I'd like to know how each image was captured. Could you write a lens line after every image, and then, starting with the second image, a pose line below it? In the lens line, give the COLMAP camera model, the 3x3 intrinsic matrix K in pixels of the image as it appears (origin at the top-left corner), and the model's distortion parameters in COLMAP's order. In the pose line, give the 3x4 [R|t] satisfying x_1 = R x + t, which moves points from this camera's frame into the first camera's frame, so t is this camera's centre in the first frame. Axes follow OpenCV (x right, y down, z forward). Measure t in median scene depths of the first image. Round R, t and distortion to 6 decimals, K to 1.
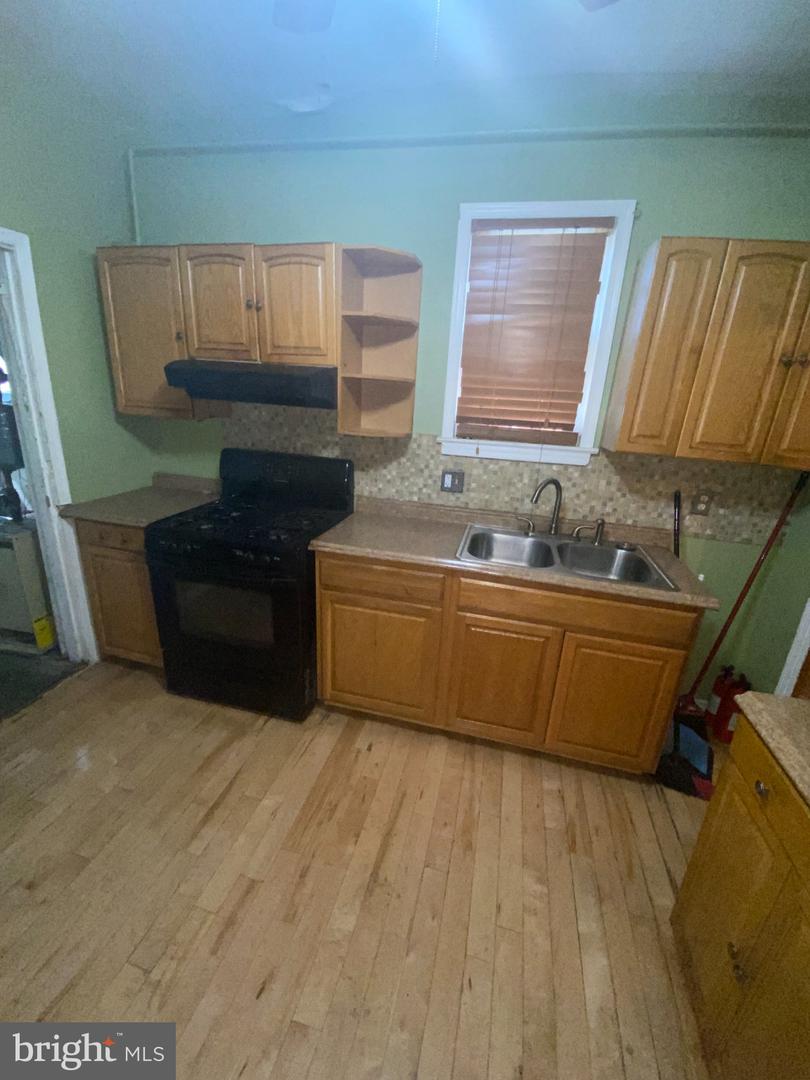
lens RADIAL K [[437.4, 0, 404.9], [0, 437.4, 536.4], [0, 0, 1]] dist [0.033402, -0.029681]
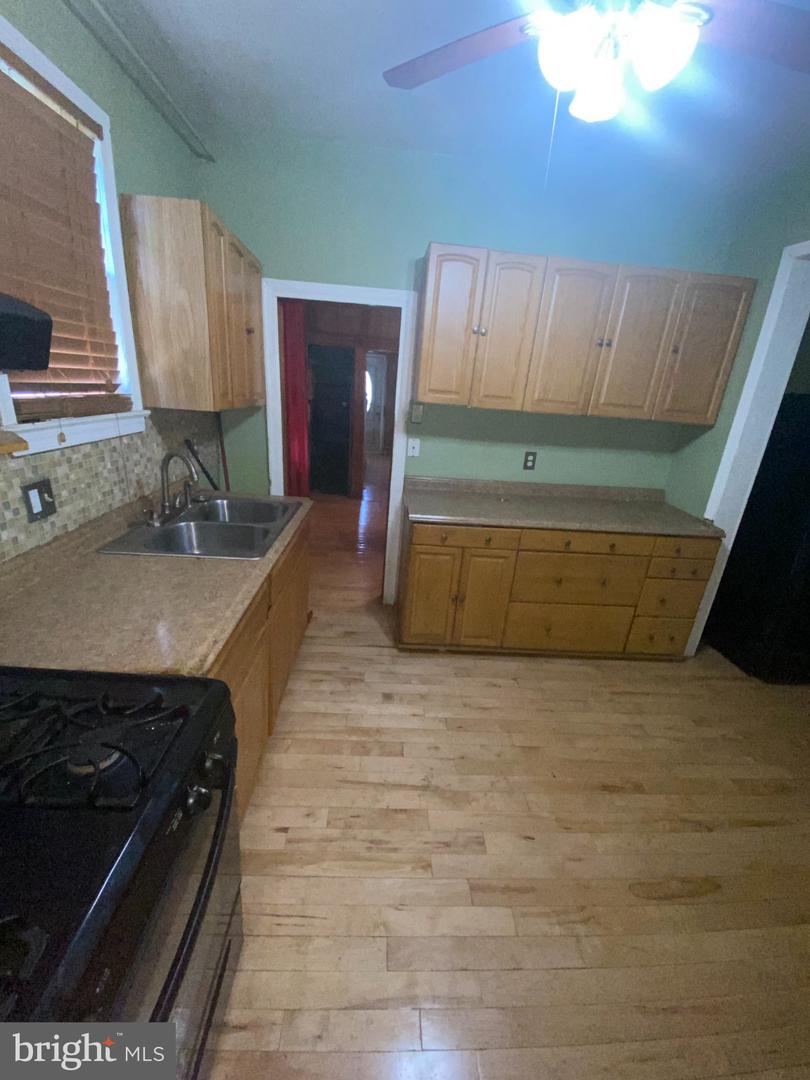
lens RADIAL K [[437.4, 0, 404.9], [0, 437.4, 536.4], [0, 0, 1]] dist [0.033402, -0.029681]
pose [[-0.269494, -0.383955, 0.883149, -0.583001], [0.203673, 0.873608, 0.441958, -0.257608], [-0.941217, 0.298979, -0.157230, 0.702787]]
